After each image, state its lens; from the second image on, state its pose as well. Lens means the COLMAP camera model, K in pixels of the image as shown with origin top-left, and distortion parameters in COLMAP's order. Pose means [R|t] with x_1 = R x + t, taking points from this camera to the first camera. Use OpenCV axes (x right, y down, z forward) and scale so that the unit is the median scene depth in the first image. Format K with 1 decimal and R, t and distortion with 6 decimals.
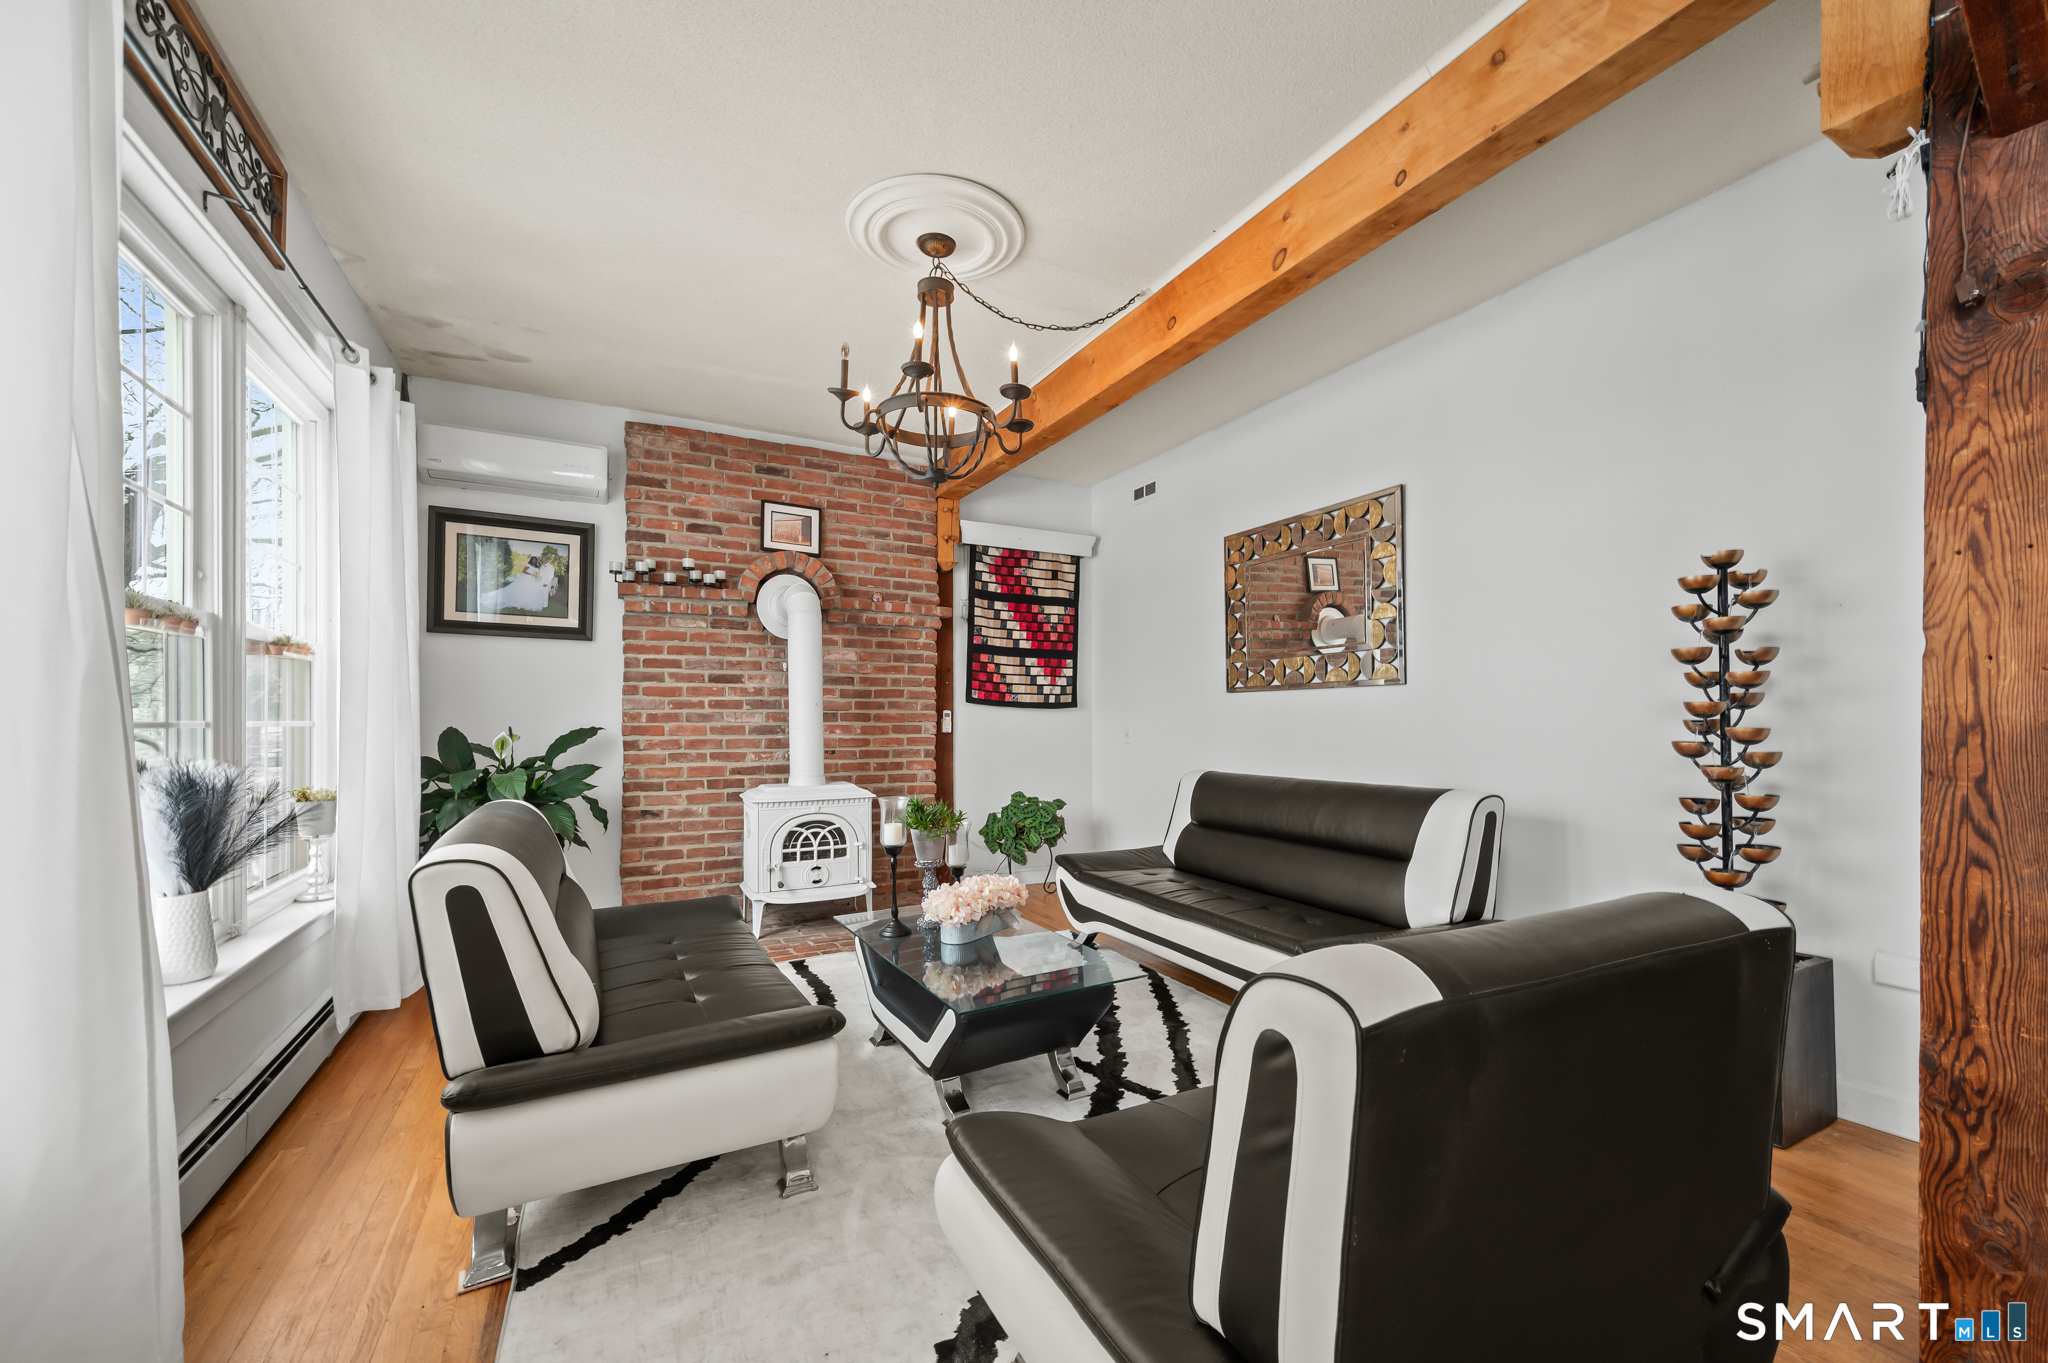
lens RADIAL K [[806.2, 0, 1047.4], [0, 806.2, 712.7], [0, 0, 1]] dist [0.011176, -0.000133]
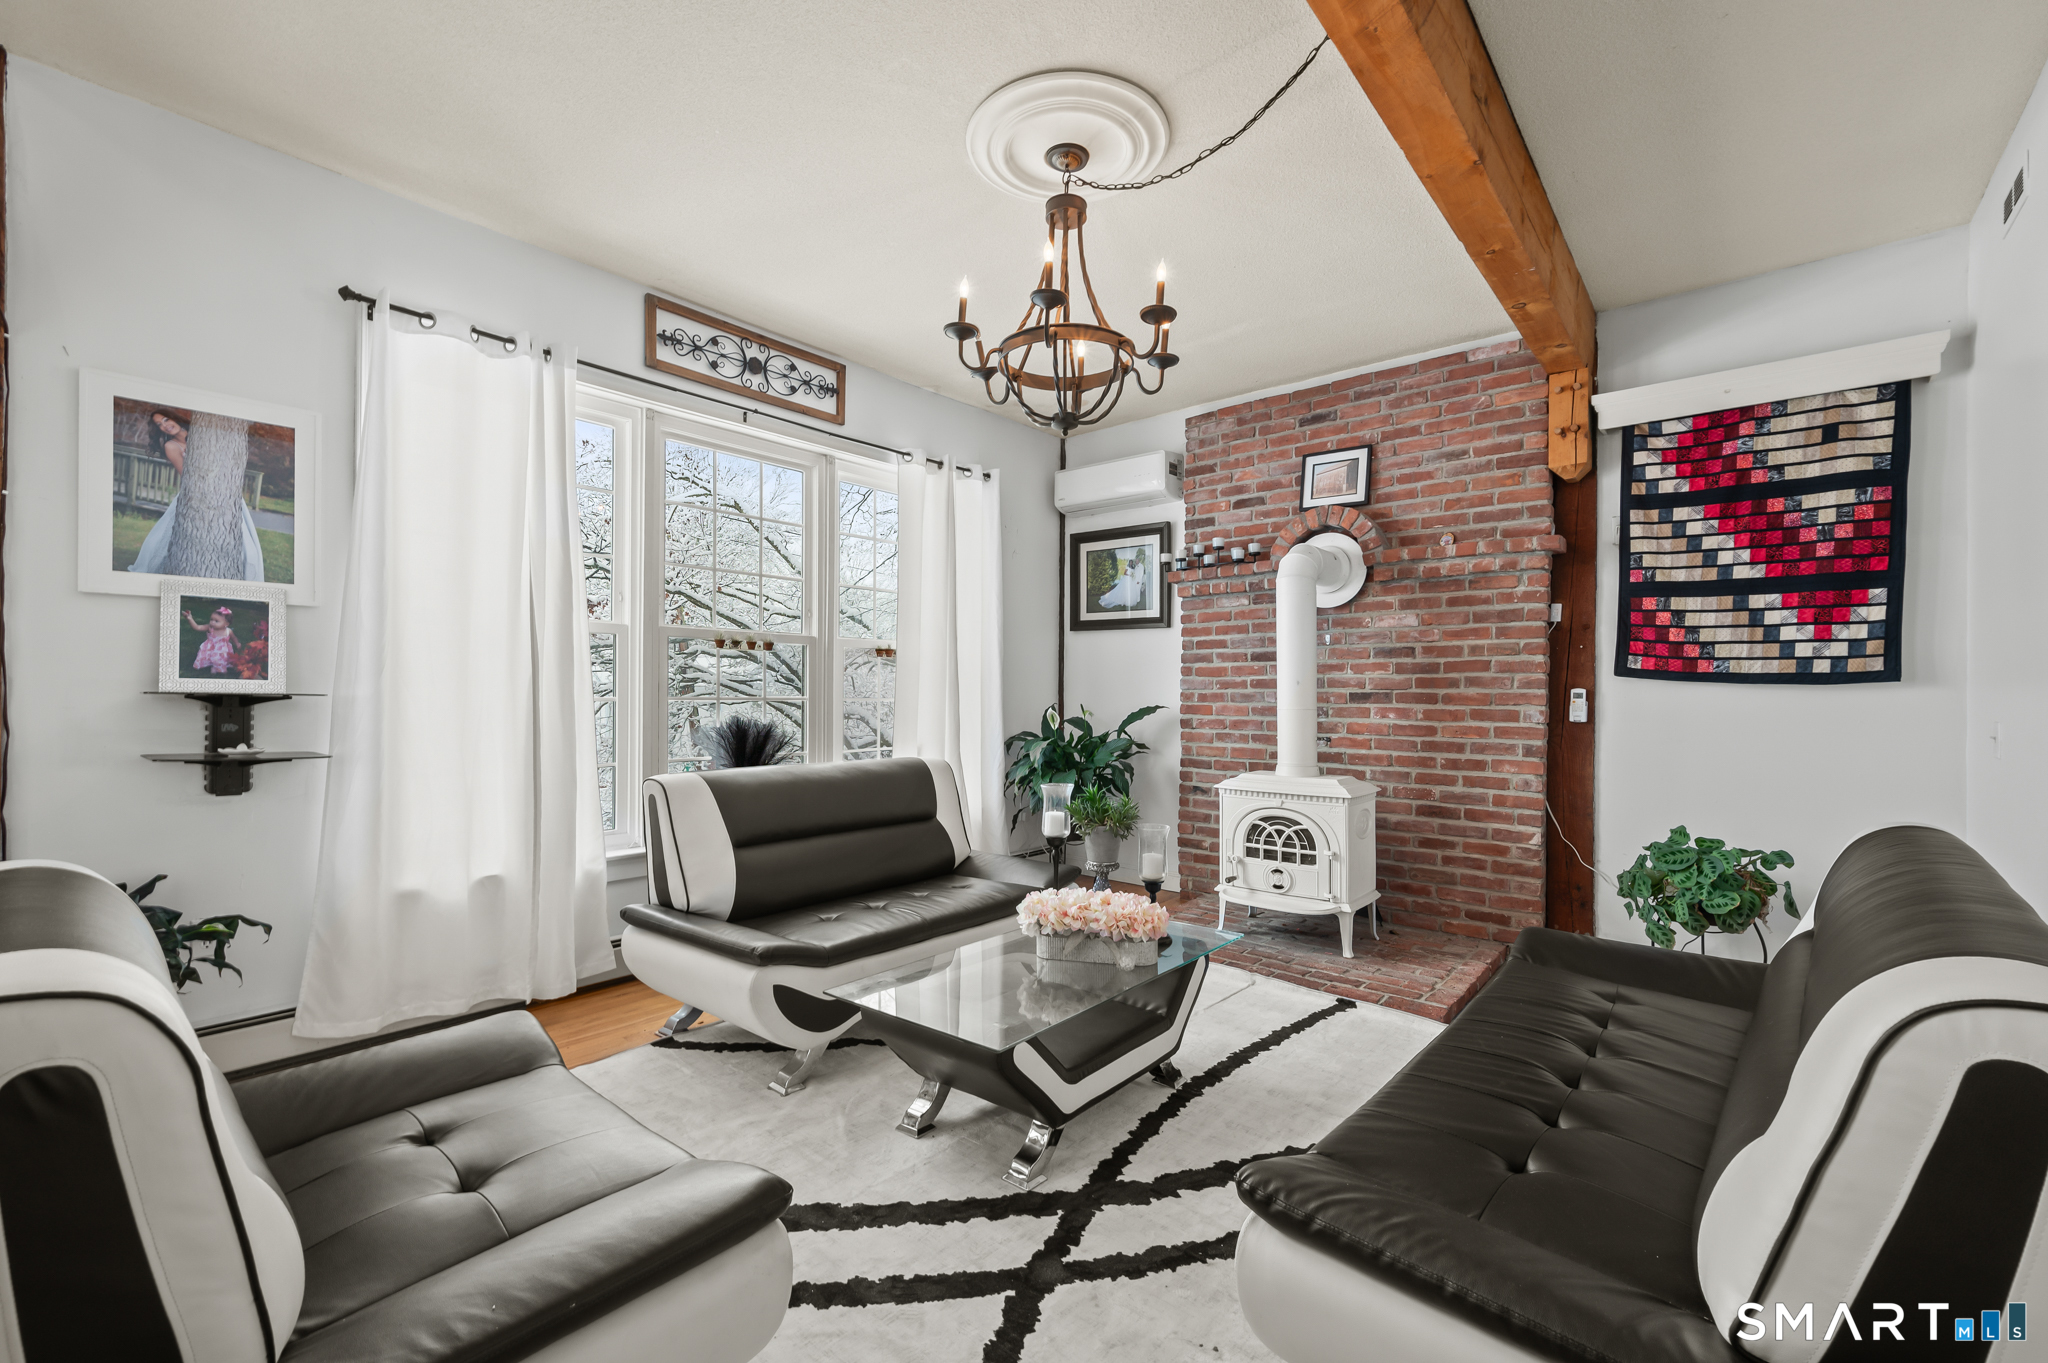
lens RADIAL K [[855.2, 0, 1026.4], [0, 855.2, 695.0], [0, 0, 1]] dist [0.001601, -0.000416]
pose [[0.368036, 0.000128, -0.929811, 0.389698], [0.000329, 1.000000, 0.000268, 0.002188], [0.929811, -0.000404, 0.368036, 0.340370]]
